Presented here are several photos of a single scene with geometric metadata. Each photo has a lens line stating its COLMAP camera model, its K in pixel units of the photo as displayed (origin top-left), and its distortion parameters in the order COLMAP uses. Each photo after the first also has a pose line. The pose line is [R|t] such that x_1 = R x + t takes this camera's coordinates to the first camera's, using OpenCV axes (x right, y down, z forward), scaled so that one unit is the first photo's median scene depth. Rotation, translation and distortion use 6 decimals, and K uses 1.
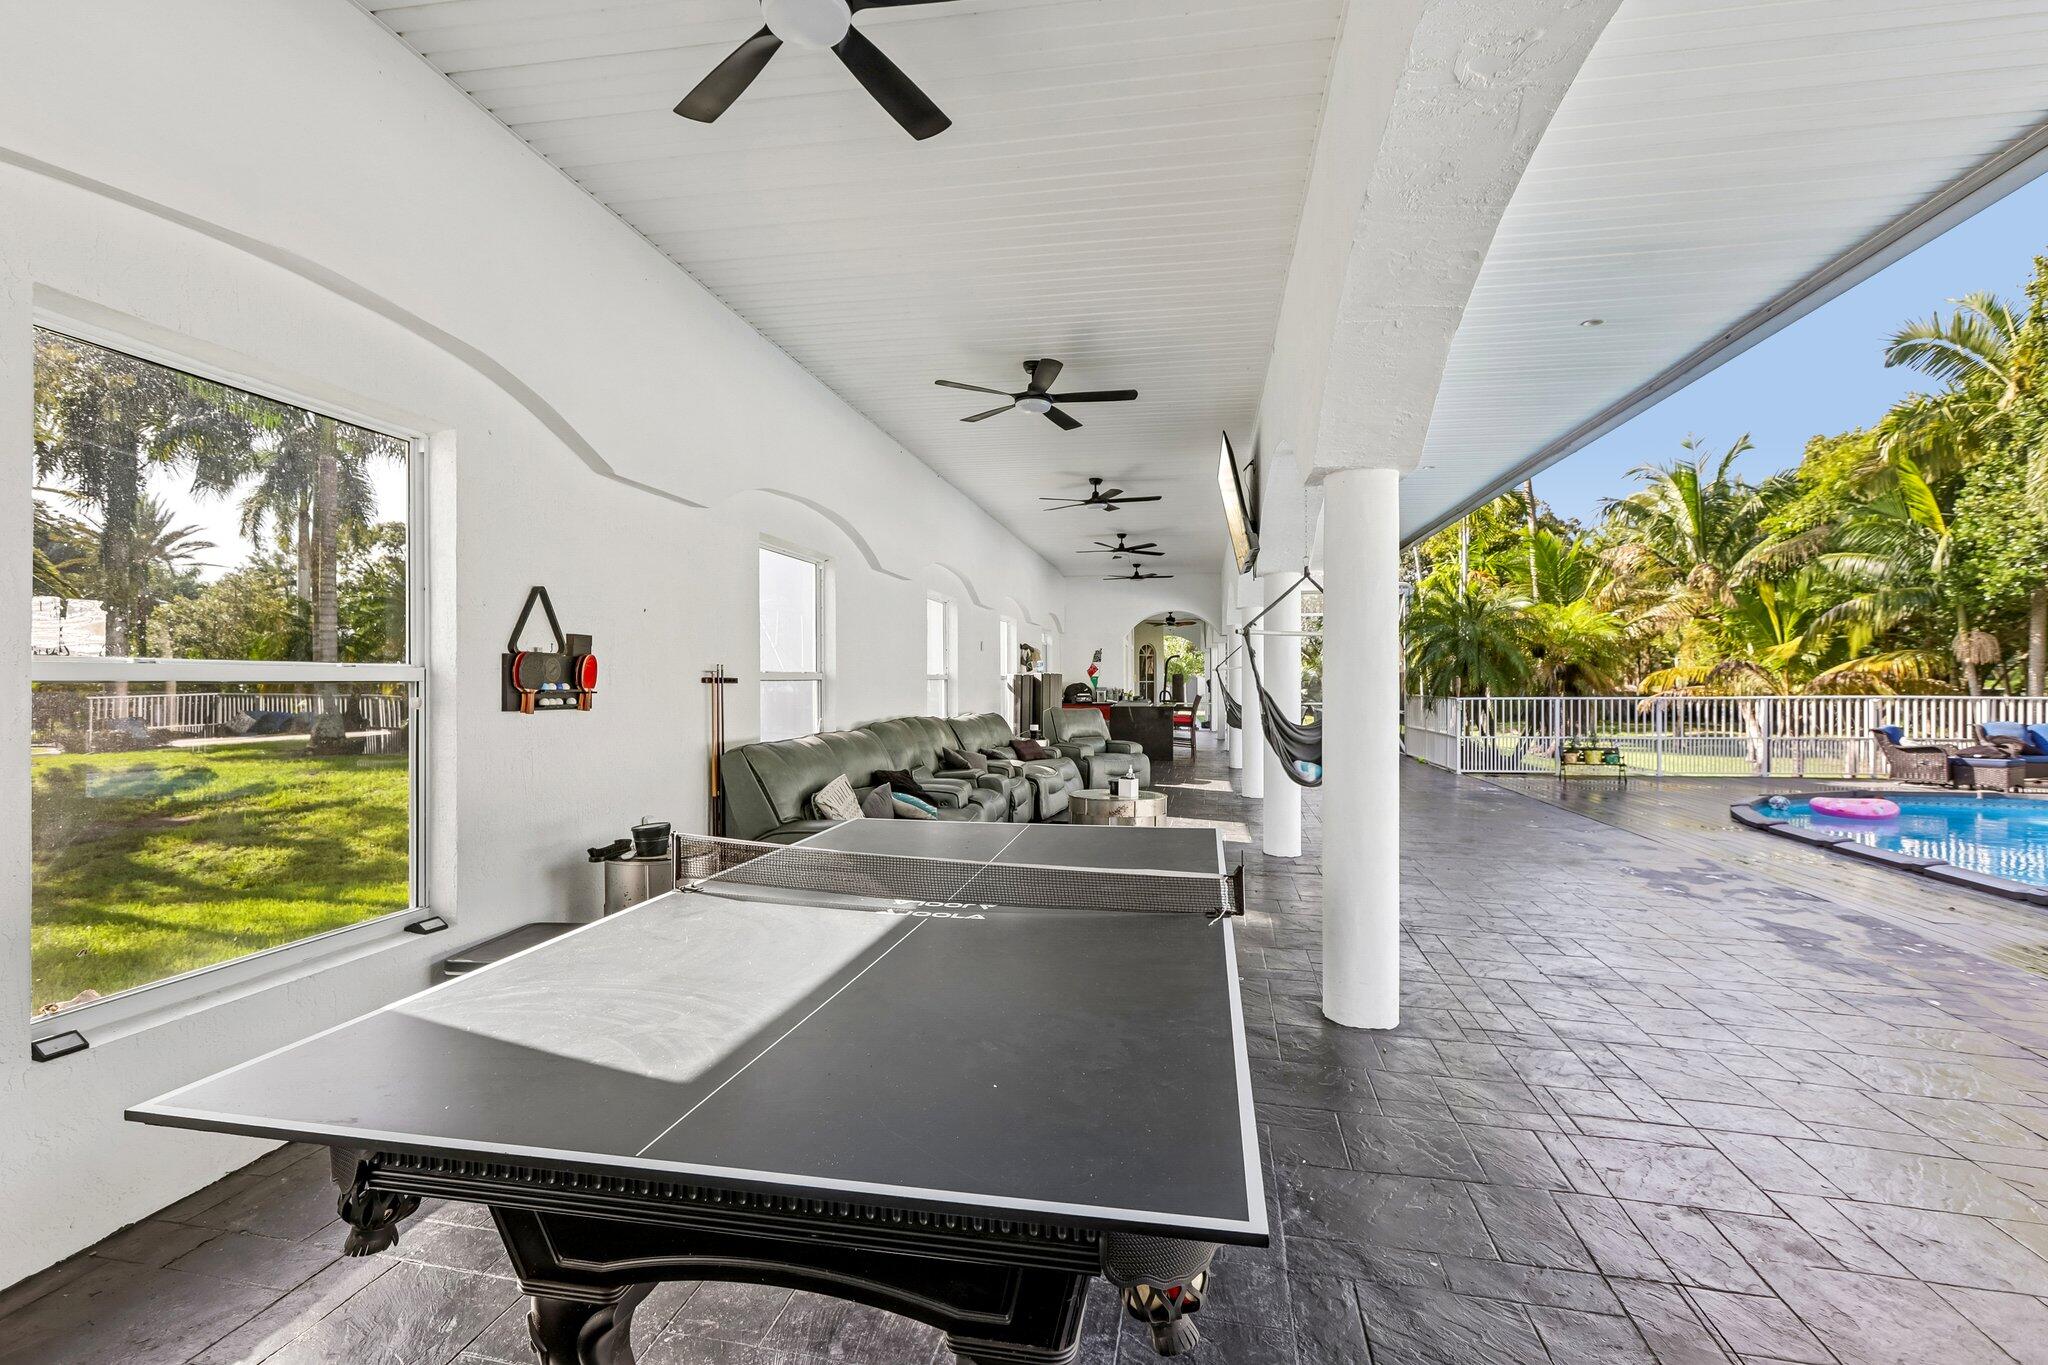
lens RADIAL K [[932.2, 0, 1024.0], [0, 932.2, 682.5], [0, 0, 1]] dist [0.000904, -0.000353]
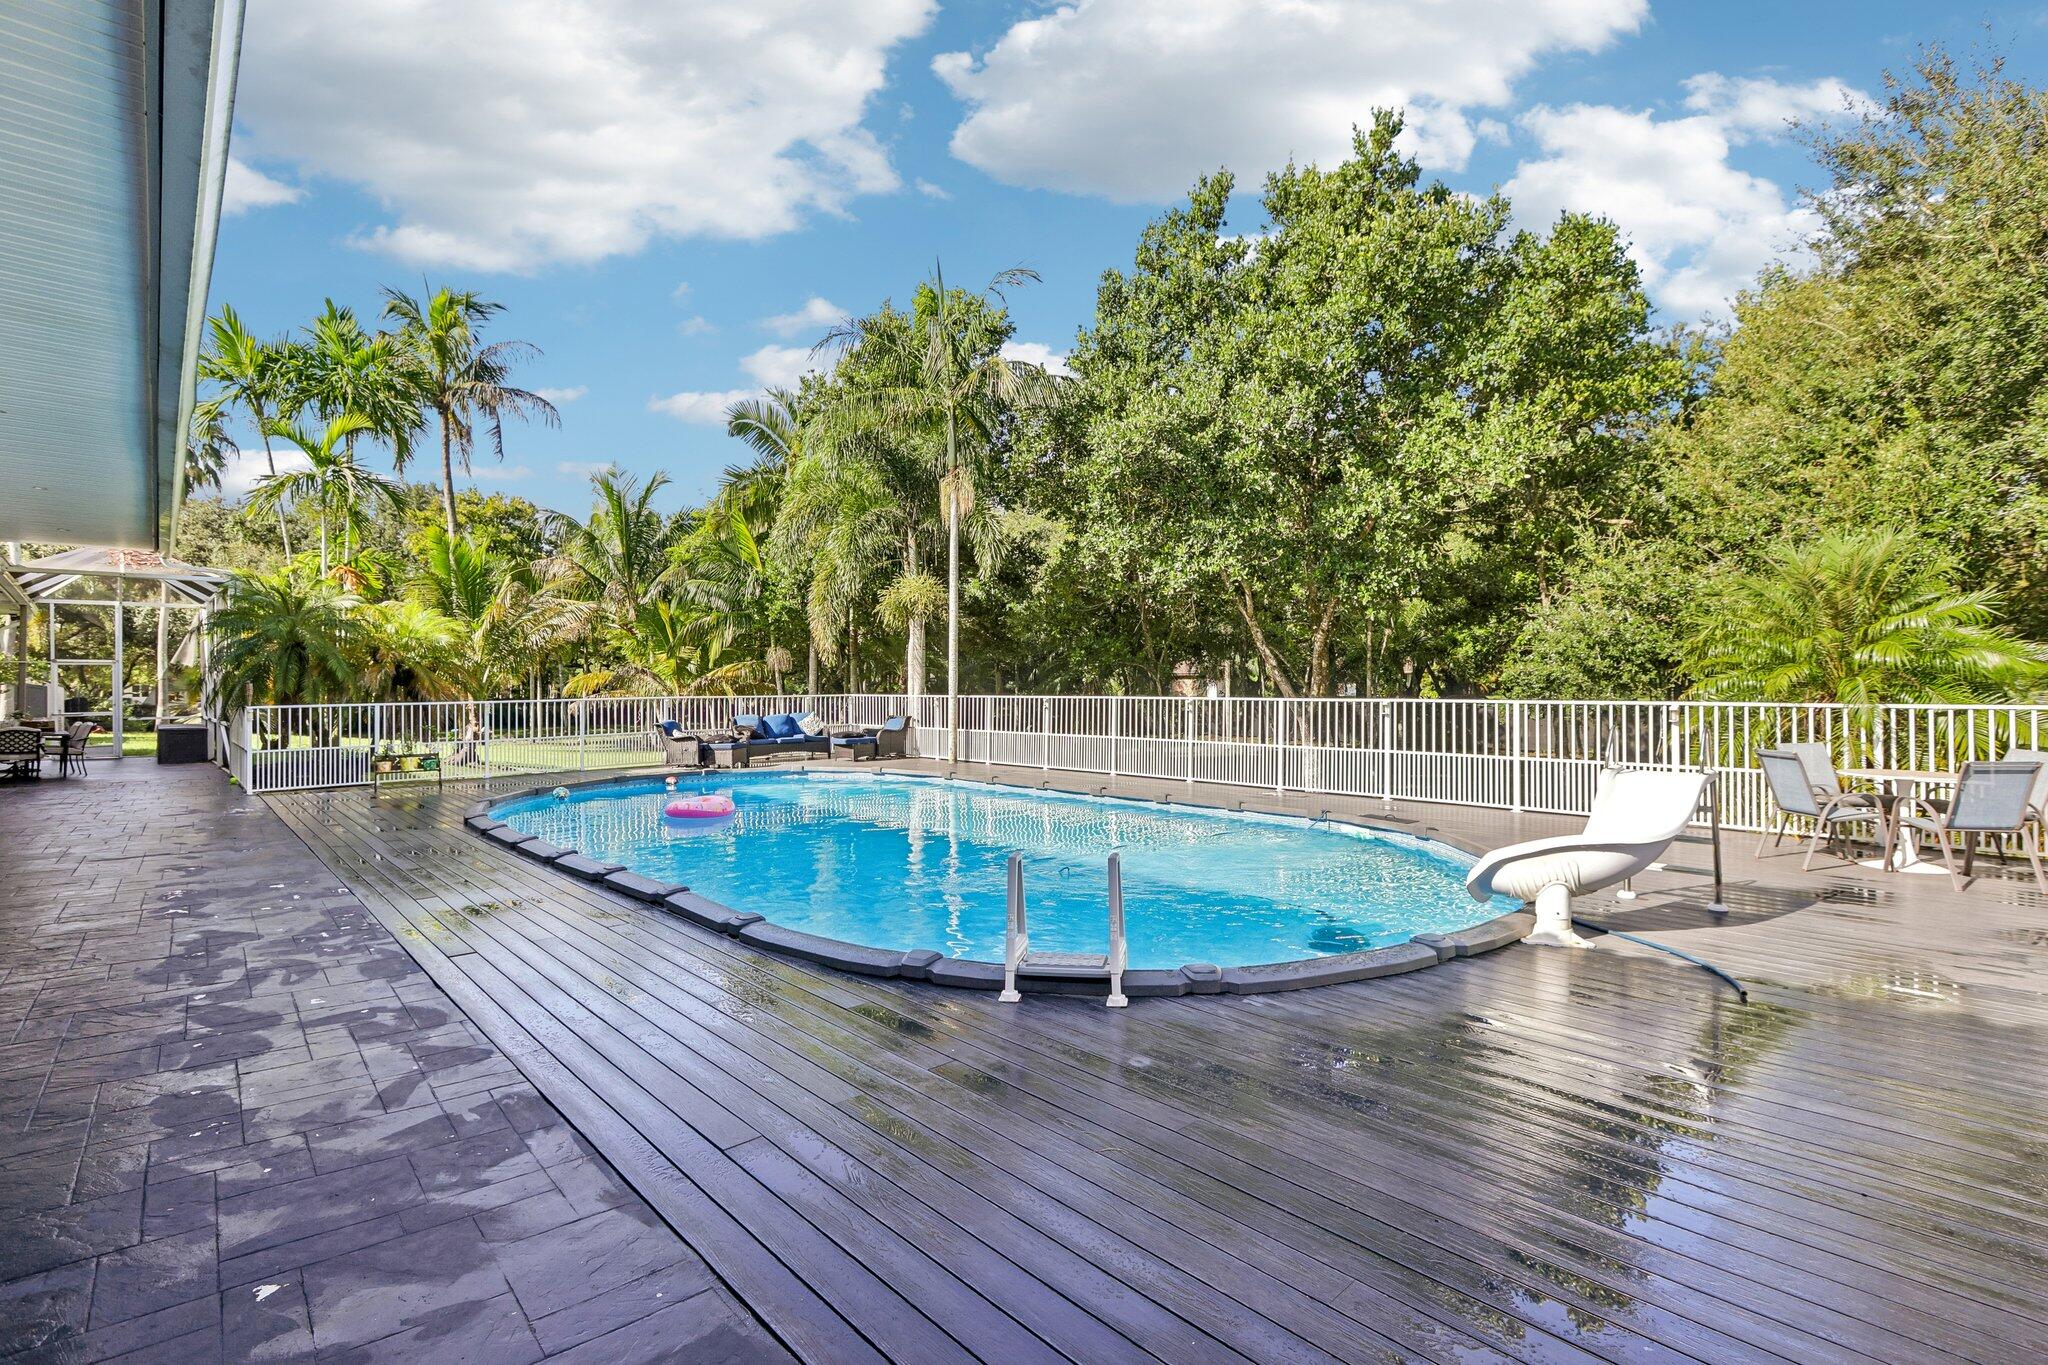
lens RADIAL K [[932.2, 0, 1024.0], [0, 932.2, 682.5], [0, 0, 1]] dist [0.000904, -0.000353]
pose [[0.592531, -0.004282, 0.805536, 0.183677], [0.009914, 0.999949, -0.001977, 0.002563], [-0.805487, 0.009157, 0.592543, -0.086227]]
